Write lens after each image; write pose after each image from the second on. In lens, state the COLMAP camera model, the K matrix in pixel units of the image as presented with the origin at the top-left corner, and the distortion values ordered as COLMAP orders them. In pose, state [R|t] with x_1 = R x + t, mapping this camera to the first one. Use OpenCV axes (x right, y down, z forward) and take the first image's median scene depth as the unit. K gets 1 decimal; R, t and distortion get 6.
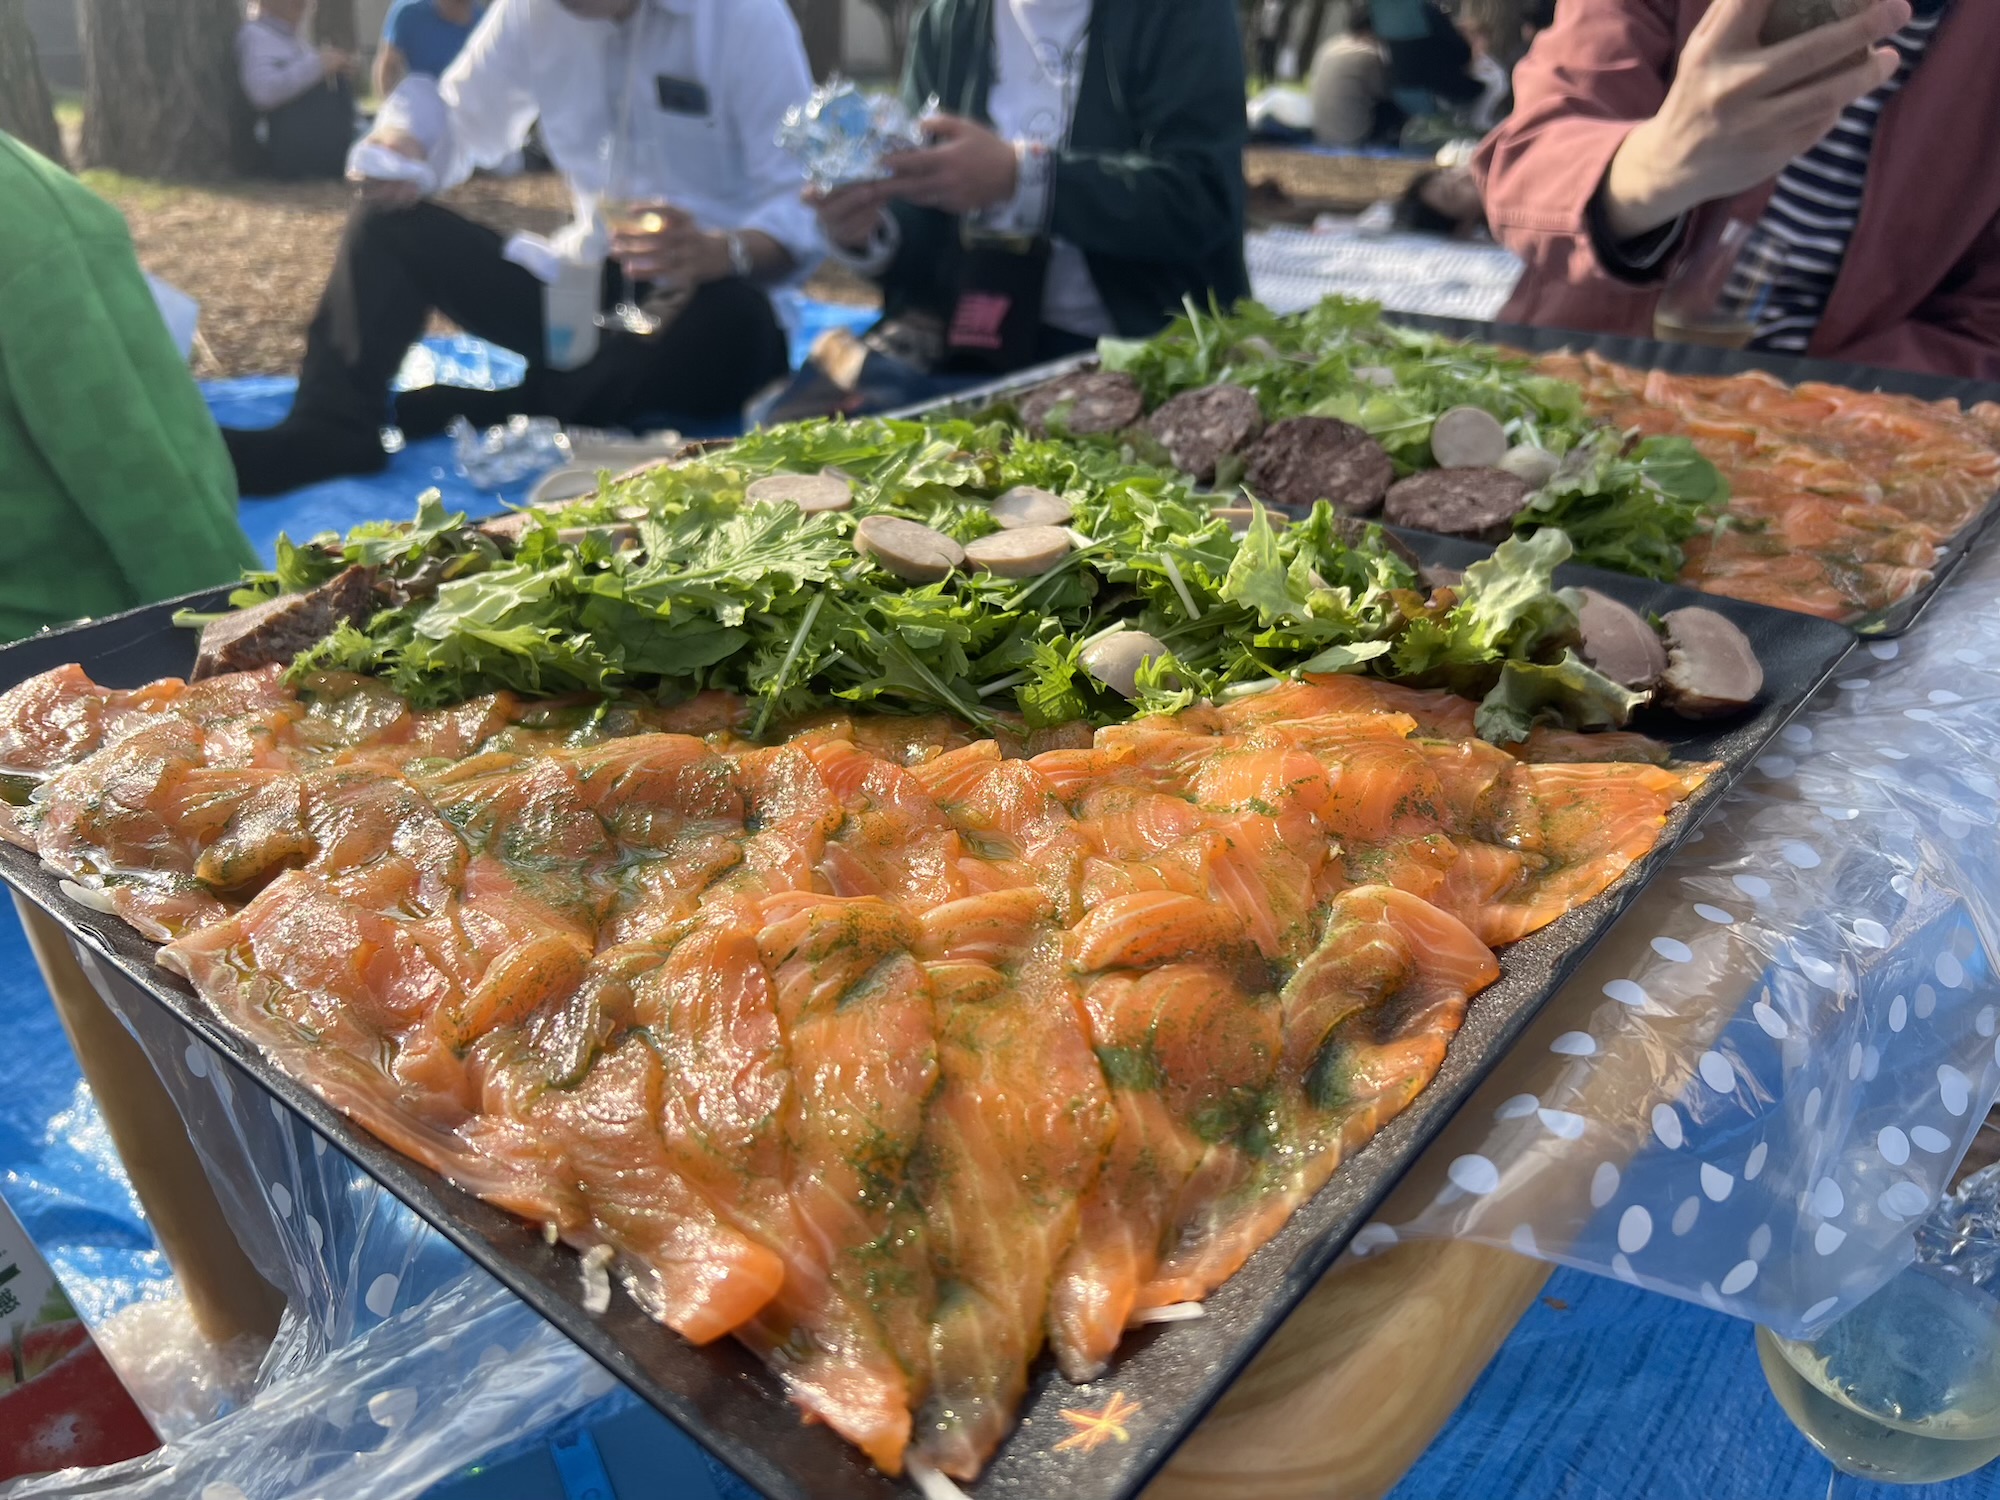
lens RADIAL K [[1553.6, 0, 1000.0], [0, 1553.6, 750.0], [0, 0, 1]] dist [0.038736, -0.045254]
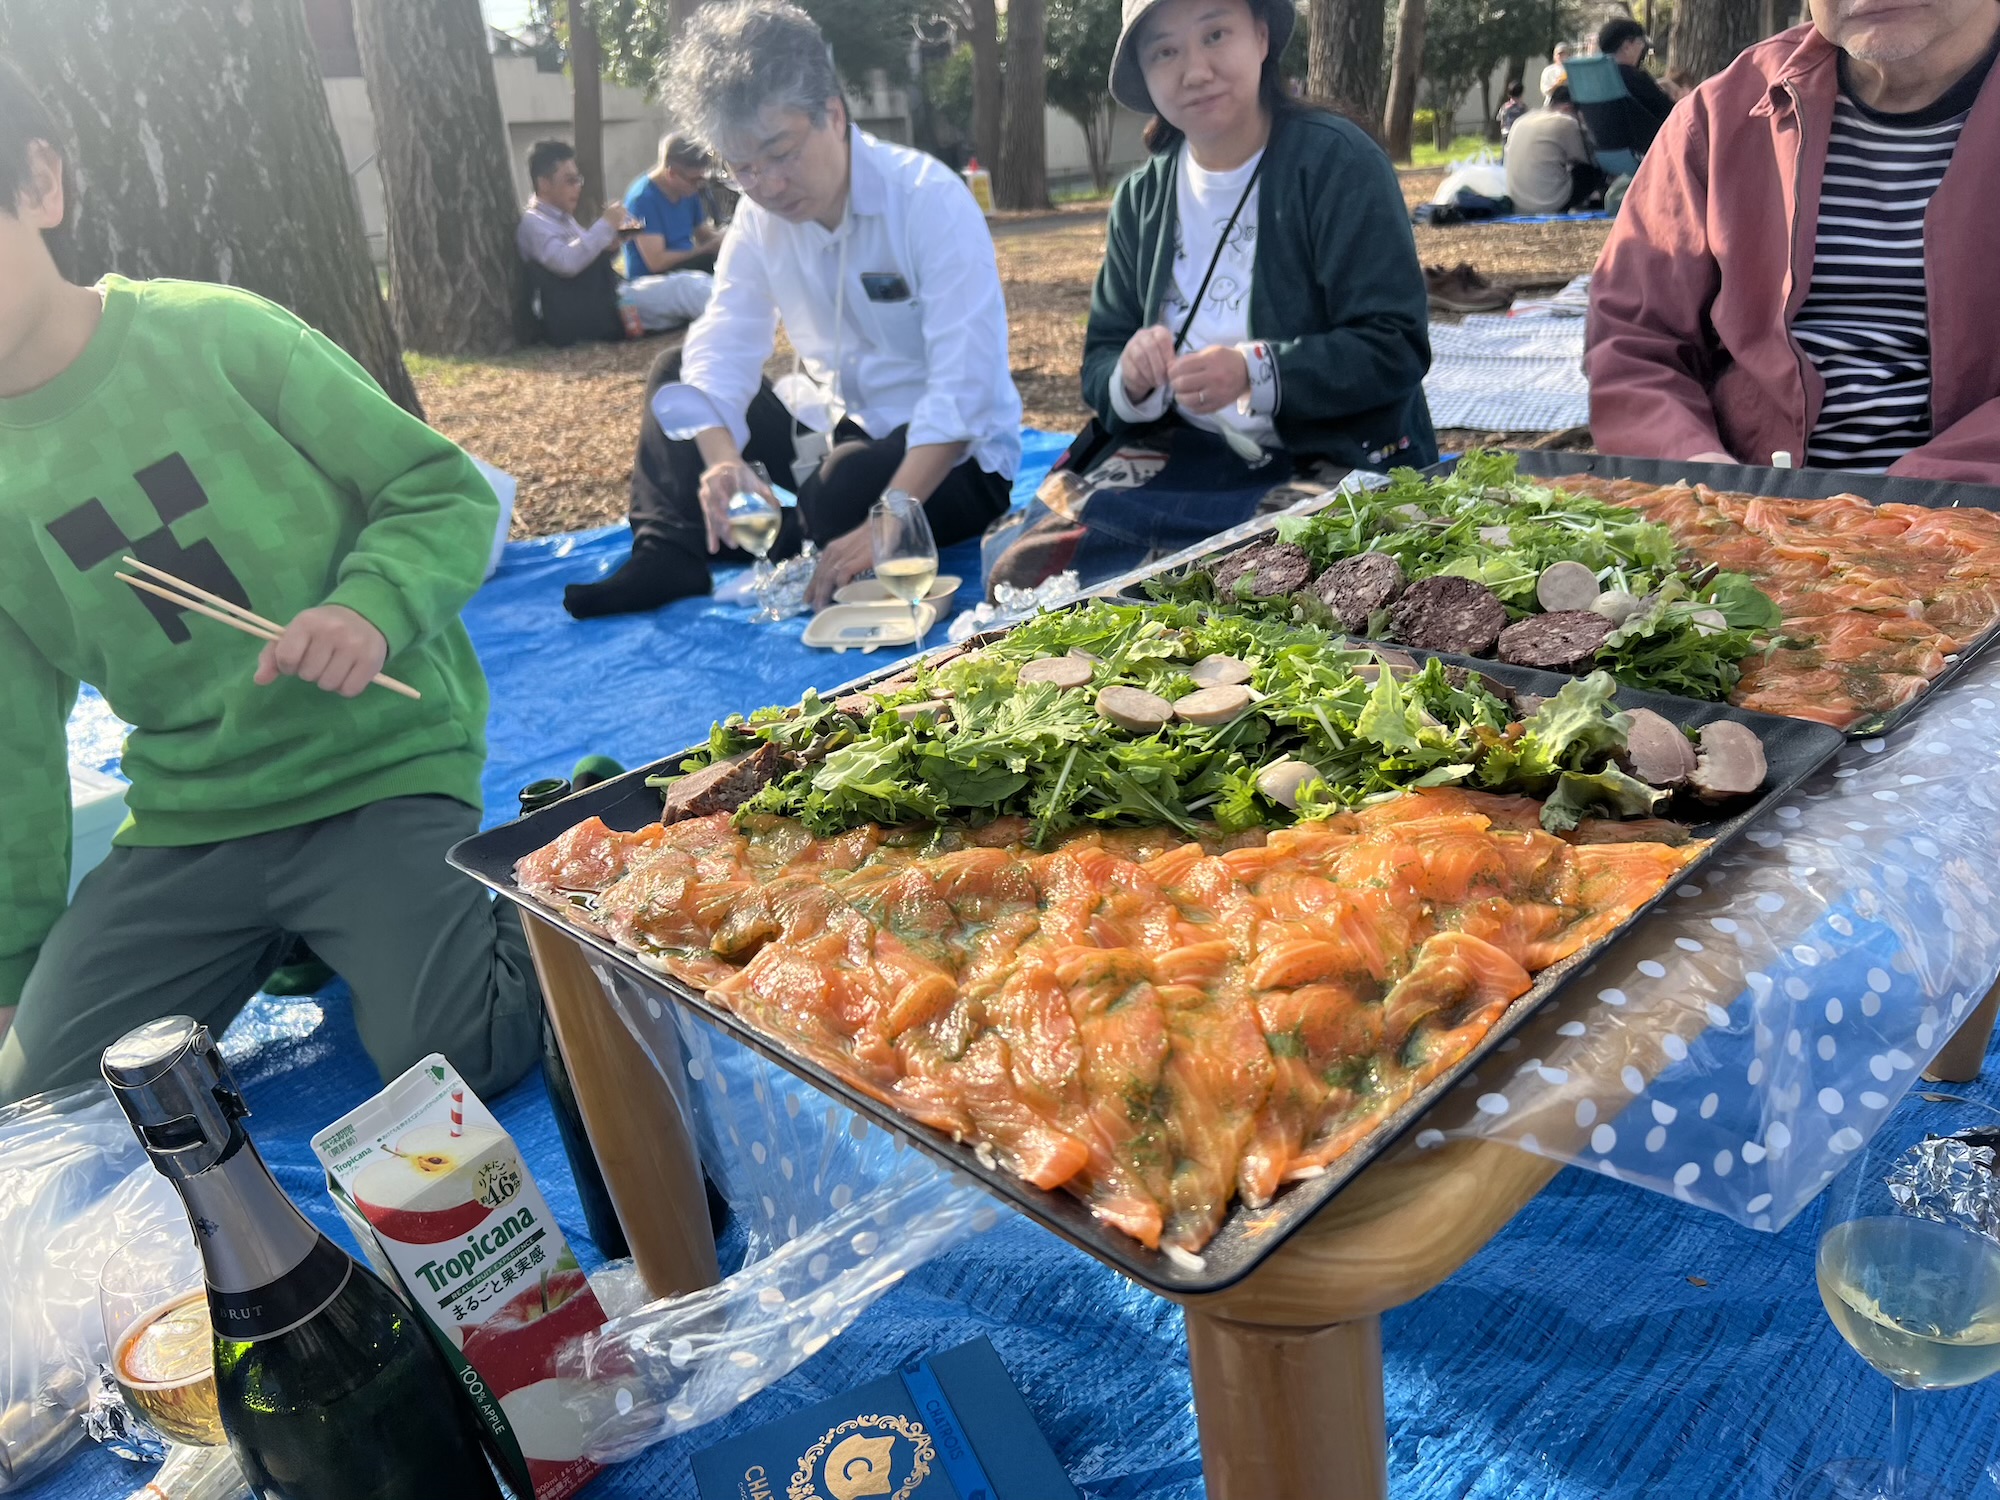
lens RADIAL K [[1553.6, 0, 1000.0], [0, 1553.6, 750.0], [0, 0, 1]] dist [0.038736, -0.045254]
pose [[0.988475, -0.048347, -0.143454, 0.025400], [0.040896, 0.997679, -0.054441, -0.021803], [0.145753, 0.047947, 0.988159, -0.486113]]
